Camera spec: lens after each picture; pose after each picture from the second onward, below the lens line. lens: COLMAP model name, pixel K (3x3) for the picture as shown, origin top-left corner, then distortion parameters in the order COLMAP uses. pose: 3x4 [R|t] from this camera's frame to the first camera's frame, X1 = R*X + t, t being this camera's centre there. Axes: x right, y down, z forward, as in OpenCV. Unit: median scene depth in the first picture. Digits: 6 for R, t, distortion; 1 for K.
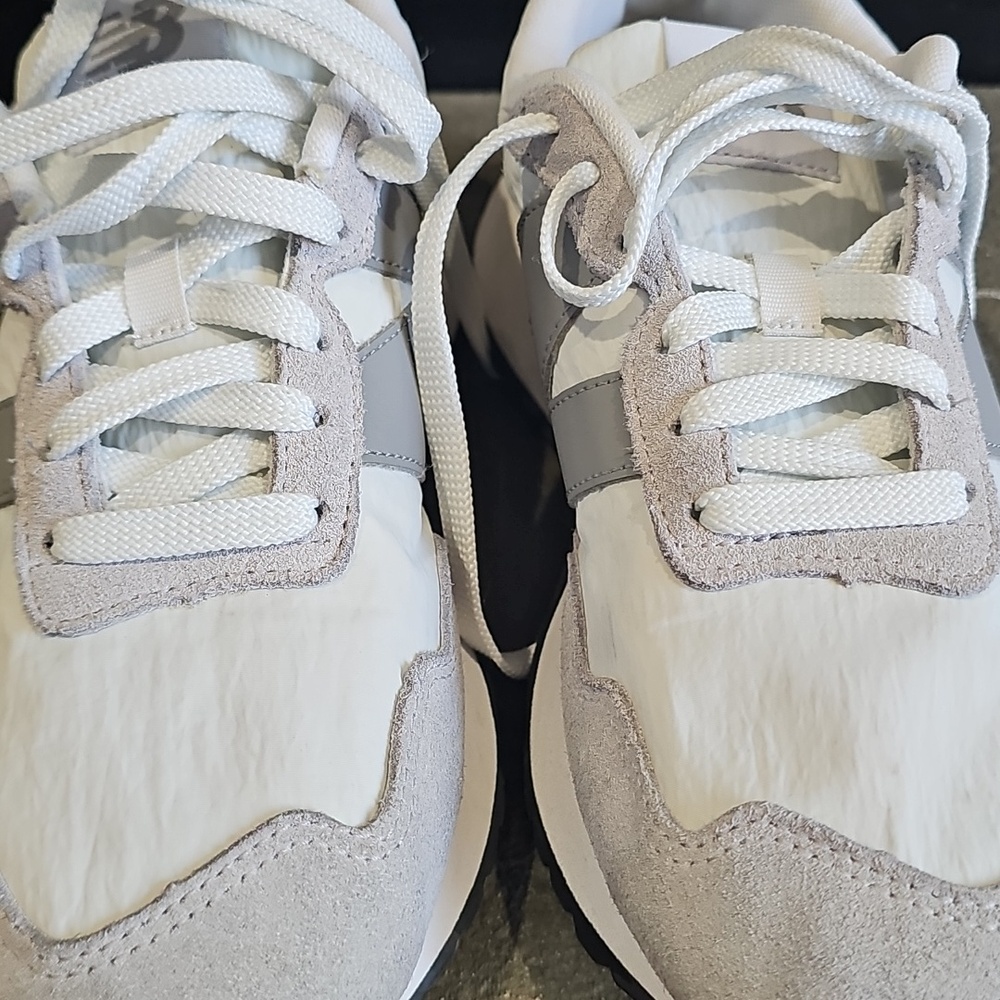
lens RADIAL K [[1290.1, 0, 500.0], [0, 1290.1, 500.0], [0, 0, 1]] dist [-0.003020, -0.101176]
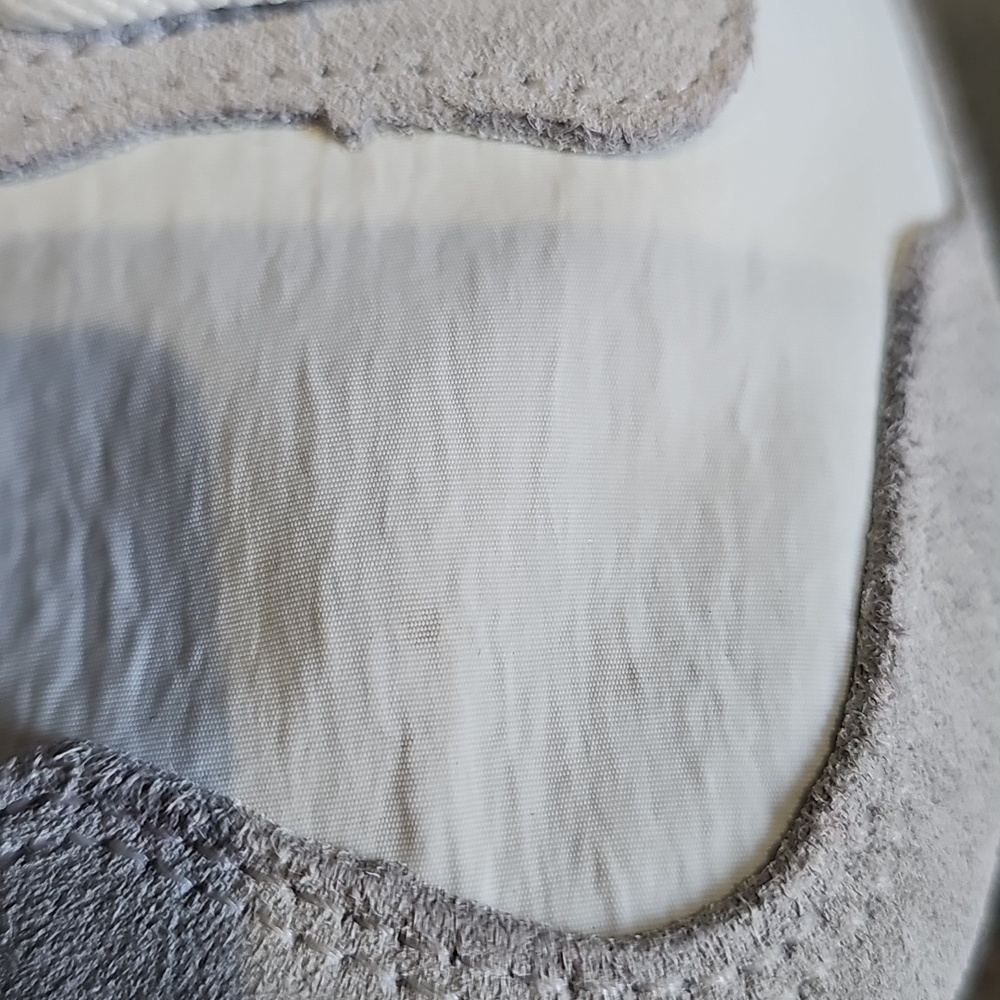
lens RADIAL K [[1290.1, 0, 500.0], [0, 1290.1, 500.0], [0, 0, 1]] dist [-0.003020, -0.101176]
pose [[0.994983, -0.076657, 0.064290, 0.300428], [0.057962, 0.965440, 0.254100, 0.079168], [-0.081546, -0.249098, 0.965039, 0.638065]]
